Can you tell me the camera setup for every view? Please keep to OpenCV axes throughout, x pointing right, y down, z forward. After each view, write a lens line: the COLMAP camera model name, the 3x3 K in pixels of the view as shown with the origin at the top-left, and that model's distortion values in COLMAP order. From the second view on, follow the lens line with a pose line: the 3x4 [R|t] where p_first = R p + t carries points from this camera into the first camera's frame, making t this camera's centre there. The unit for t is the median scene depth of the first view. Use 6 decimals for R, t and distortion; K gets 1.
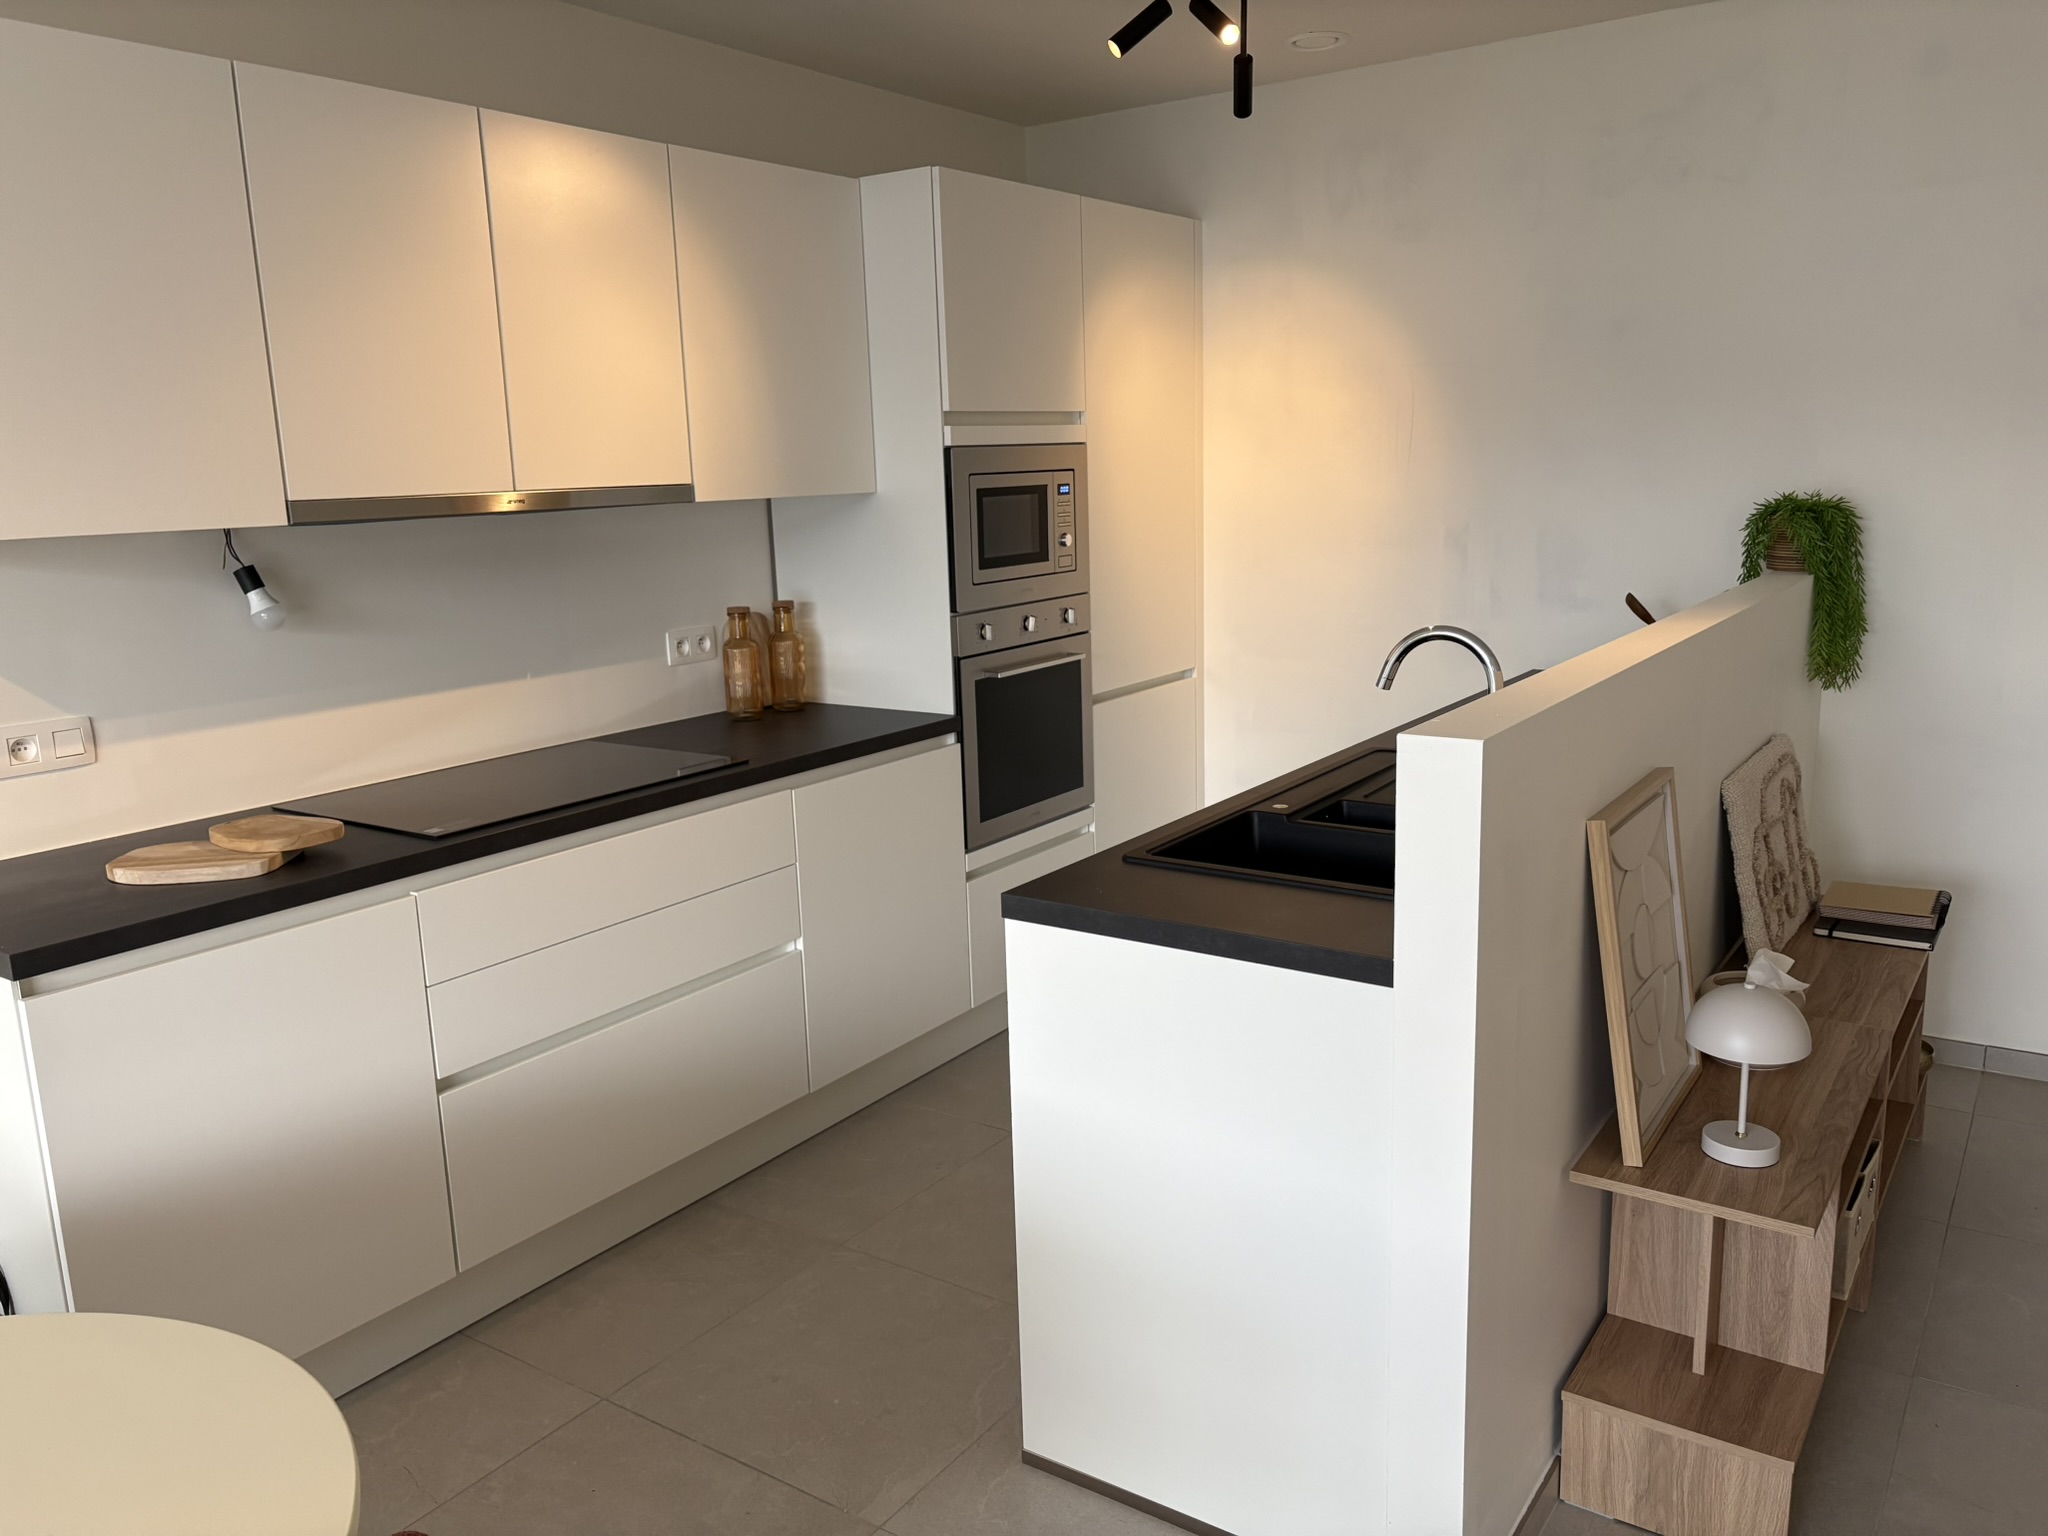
lens RADIAL K [[1544.1, 0, 1024.0], [0, 1544.1, 766.8], [0, 0, 1]] dist [-0.007035, -0.002499]
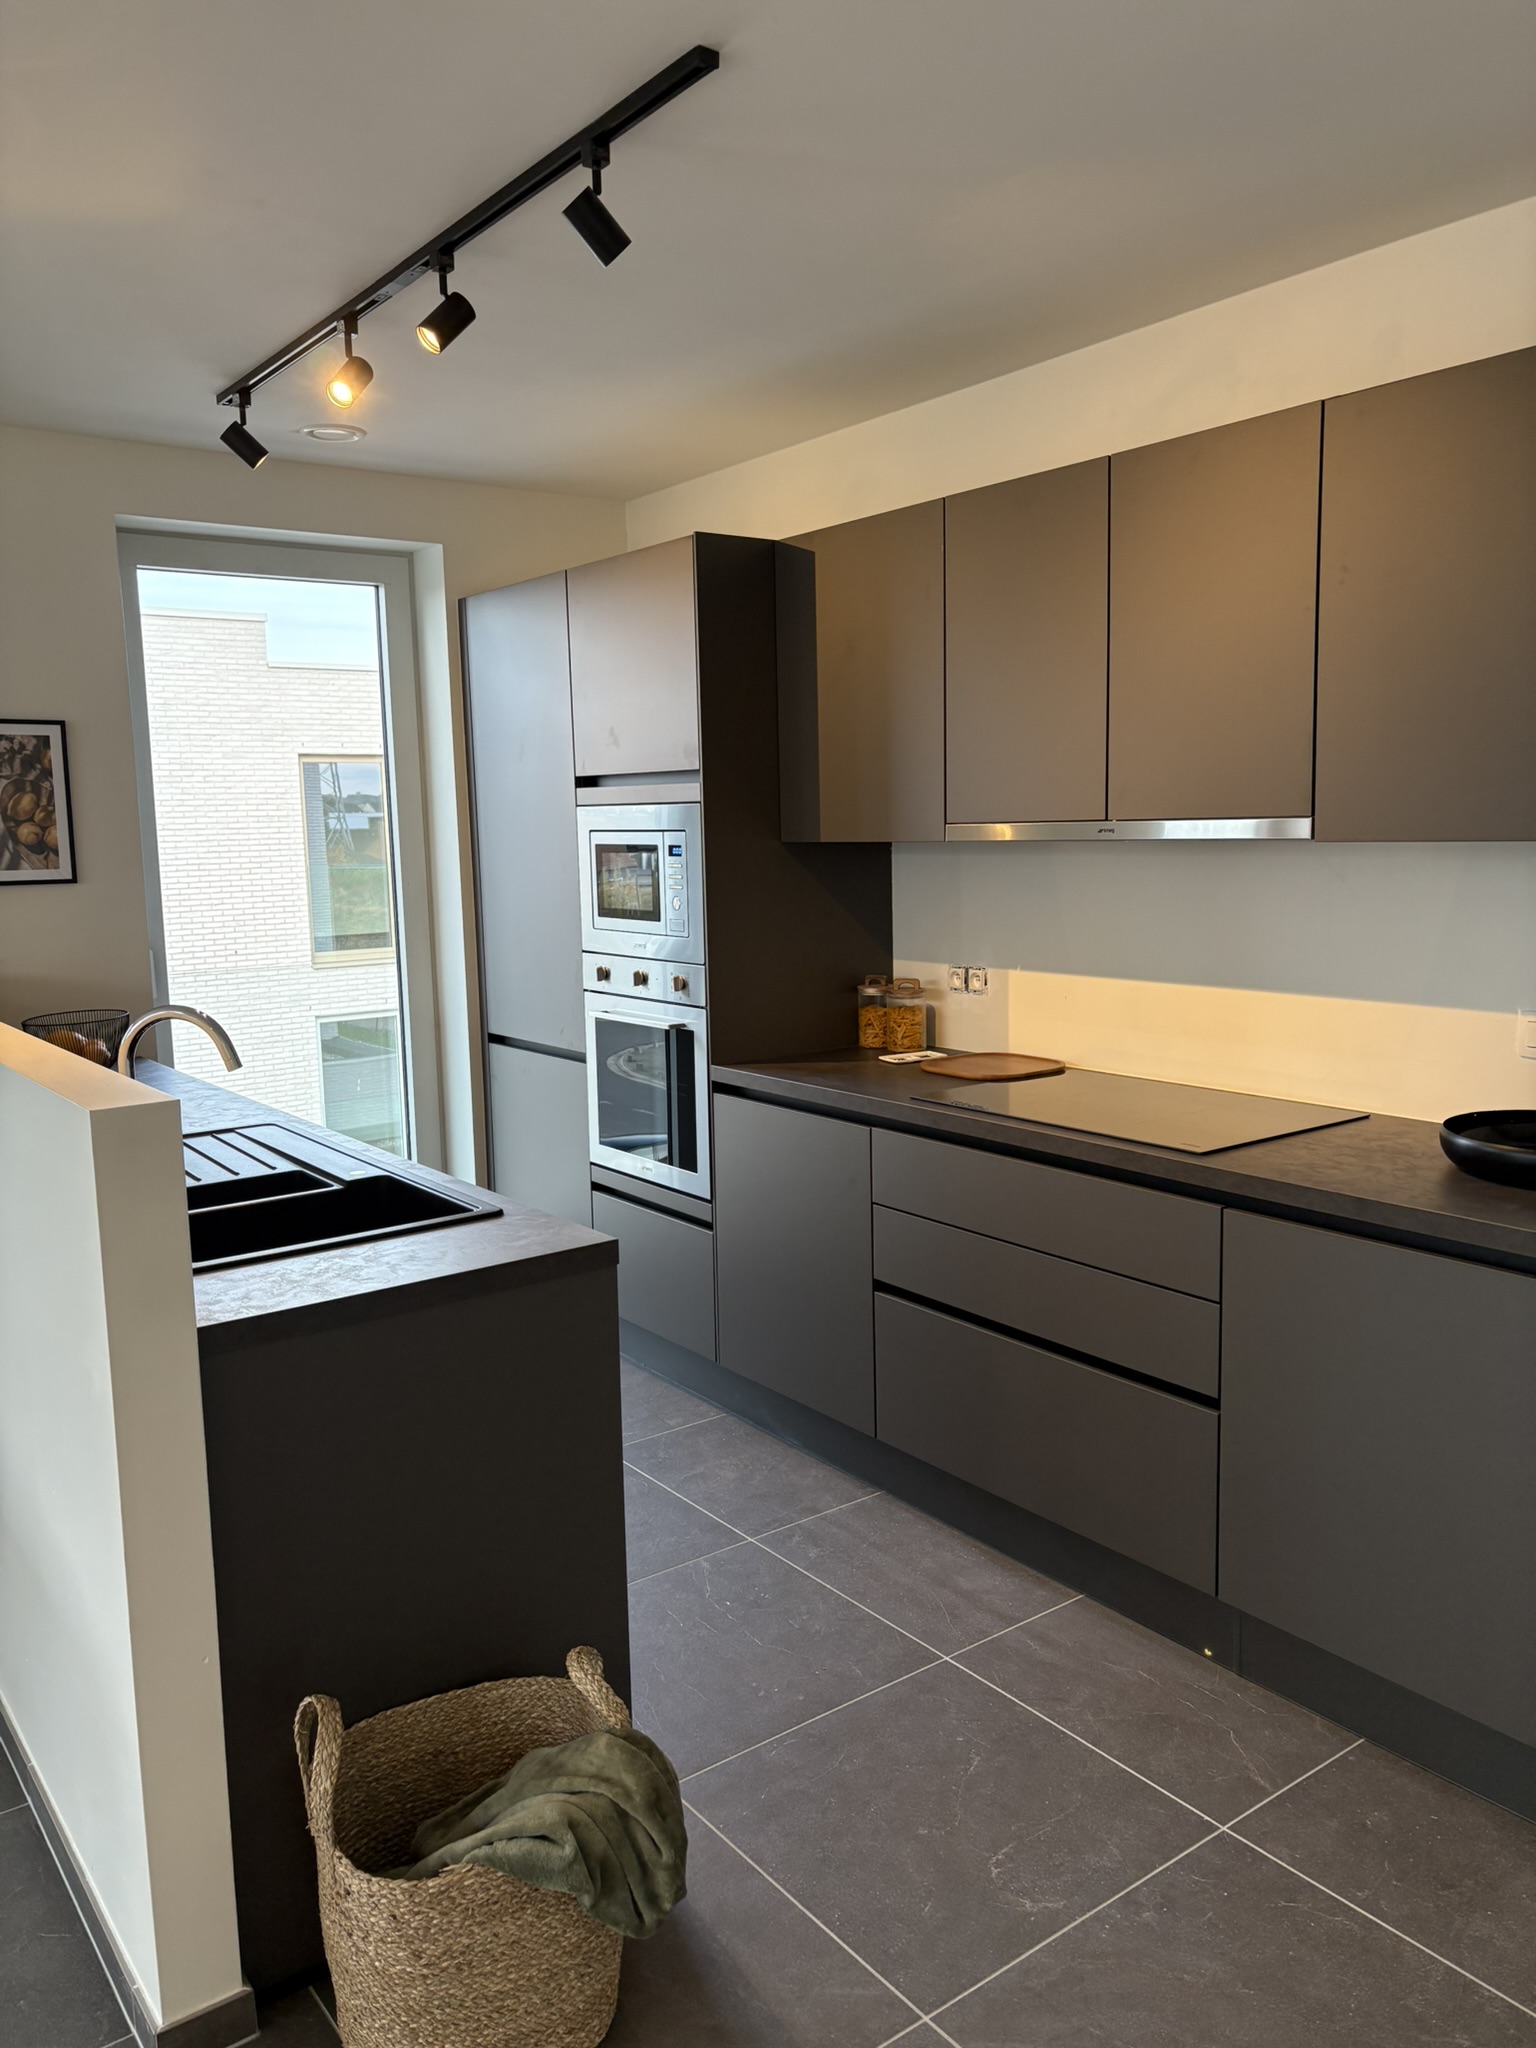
lens RADIAL K [[1544.1, 0, 767.7], [0, 1544.1, 1024.4], [0, 0, 1]] dist [-0.007035, -0.002499]
pose [[-0.305786, 0.154786, -0.939434, 0.925771], [-0.165669, 0.962994, 0.212593, -0.294178], [0.937576, 0.220643, -0.268827, 1.363397]]
